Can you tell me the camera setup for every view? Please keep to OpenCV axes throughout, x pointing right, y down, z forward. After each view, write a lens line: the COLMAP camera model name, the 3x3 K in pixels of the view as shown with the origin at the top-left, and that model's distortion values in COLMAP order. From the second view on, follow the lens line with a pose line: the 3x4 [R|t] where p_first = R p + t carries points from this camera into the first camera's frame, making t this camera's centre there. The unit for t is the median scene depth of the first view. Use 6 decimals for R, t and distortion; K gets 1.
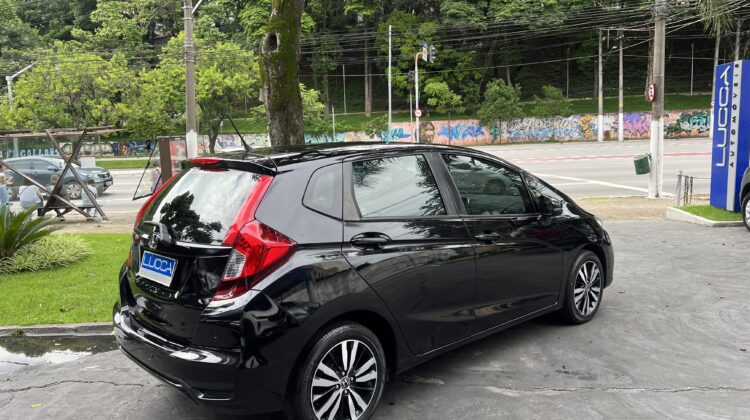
lens RADIAL K [[581.4, 0, 375.0], [0, 581.4, 210.0], [0, 0, 1]] dist [0.046832, -0.057397]
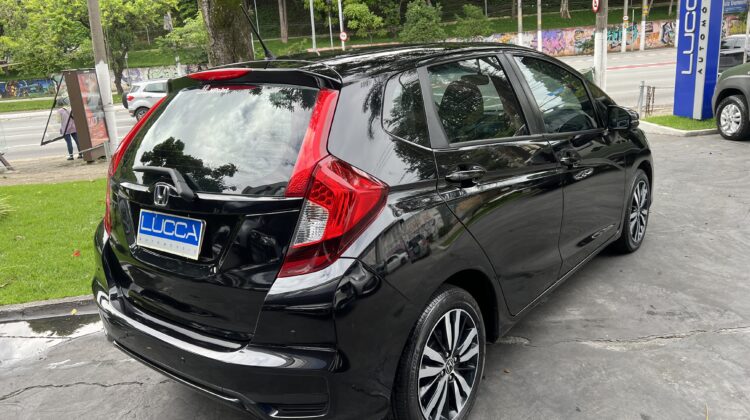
lens RADIAL K [[581.4, 0, 375.0], [0, 581.4, 210.0], [0, 0, 1]] dist [0.046832, -0.057397]
pose [[0.988534, -0.073570, 0.131865, -0.142685], [0.057390, 0.990801, 0.122557, 0.000491], [-0.139668, -0.113584, 0.983662, 0.185966]]
